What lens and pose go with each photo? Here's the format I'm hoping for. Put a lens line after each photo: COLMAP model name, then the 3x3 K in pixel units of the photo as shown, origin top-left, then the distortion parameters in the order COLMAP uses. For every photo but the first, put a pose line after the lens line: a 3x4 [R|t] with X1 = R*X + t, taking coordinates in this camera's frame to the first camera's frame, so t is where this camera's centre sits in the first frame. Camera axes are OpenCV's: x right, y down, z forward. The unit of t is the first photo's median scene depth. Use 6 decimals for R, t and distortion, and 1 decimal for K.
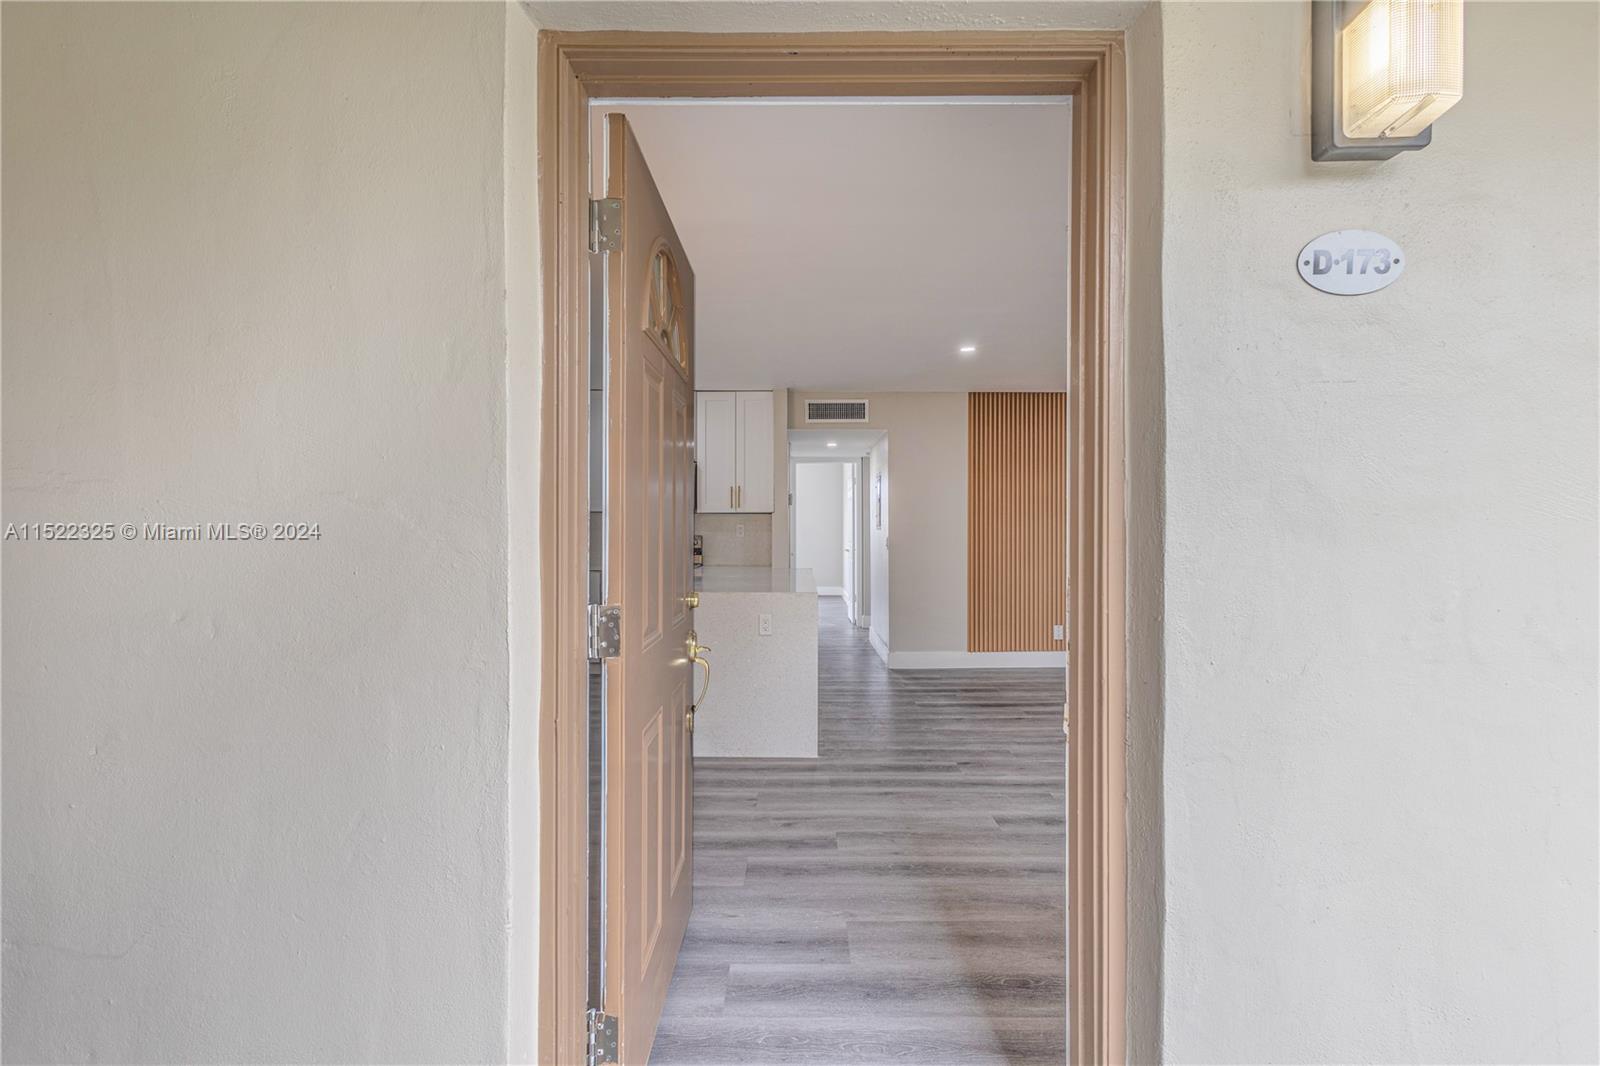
lens RADIAL K [[726.9, 0, 800.0], [0, 726.9, 533.0], [0, 0, 1]] dist [0.051592, 0.000099]
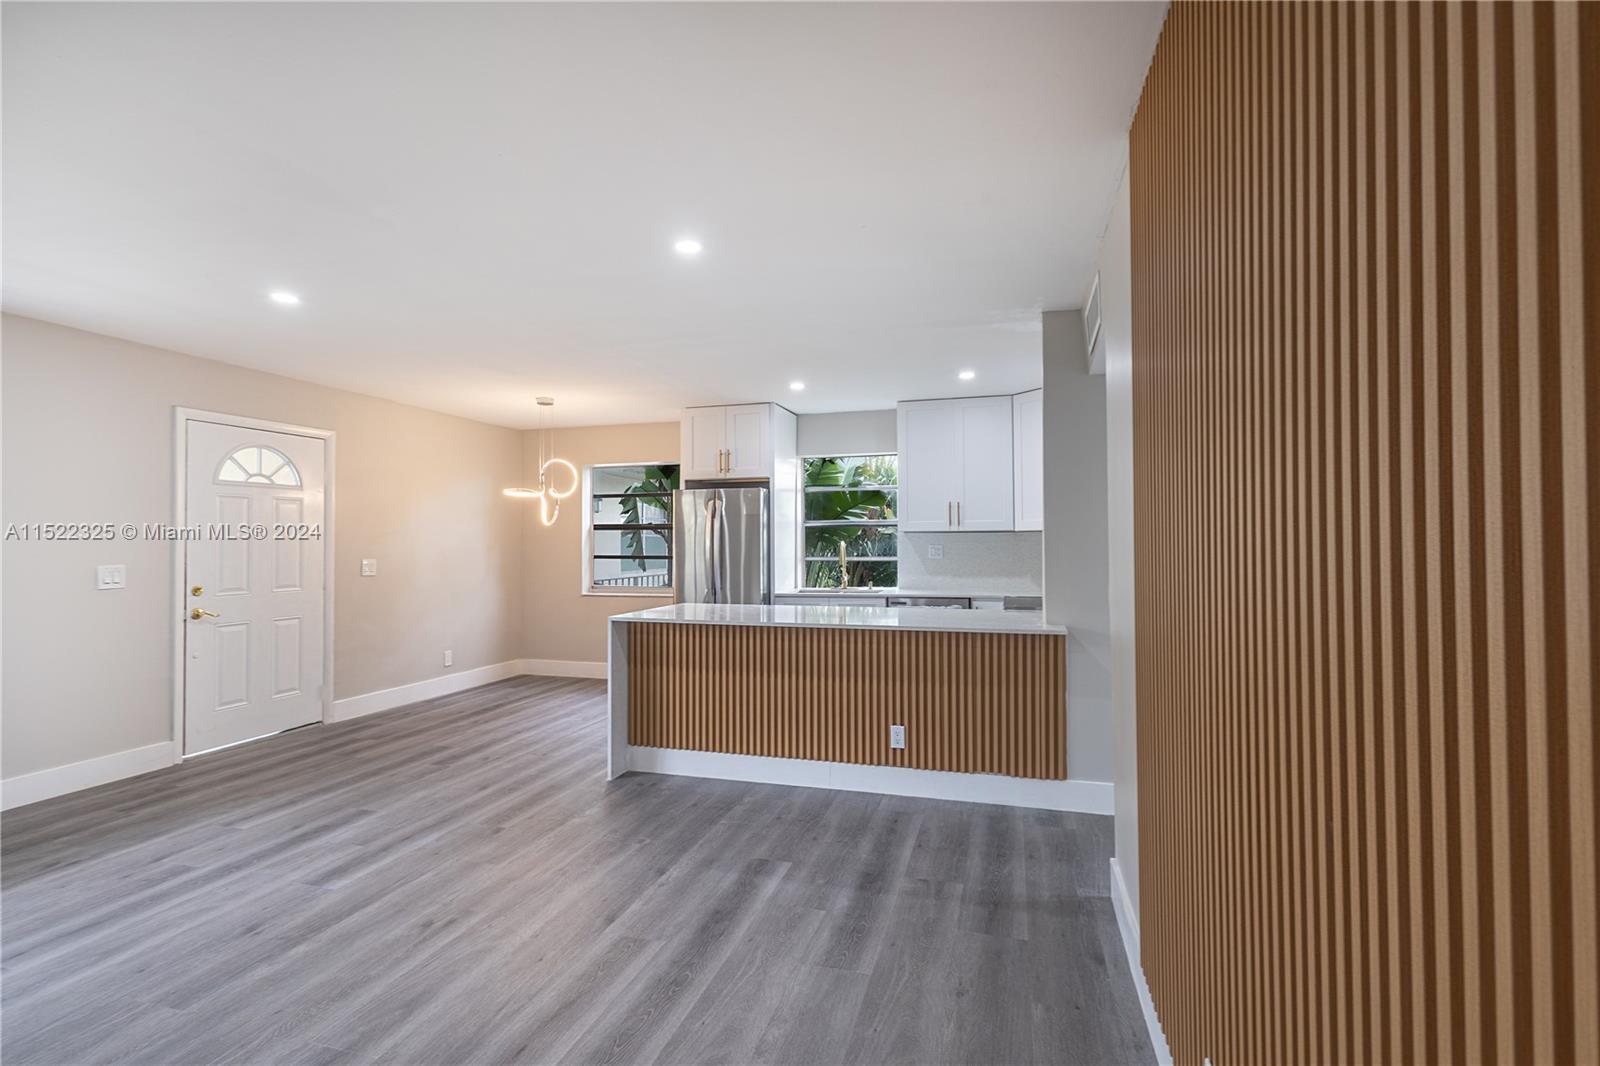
lens RADIAL K [[736.7, 0, 814.3], [0, 736.7, 532.5], [0, 0, 1]] dist [0.019073, 0.000151]
pose [[-0.274253, -0.018083, -0.961487, 0.621661], [-0.001303, 0.999829, -0.018432, -0.011904], [0.961657, -0.003802, -0.274230, 1.030465]]
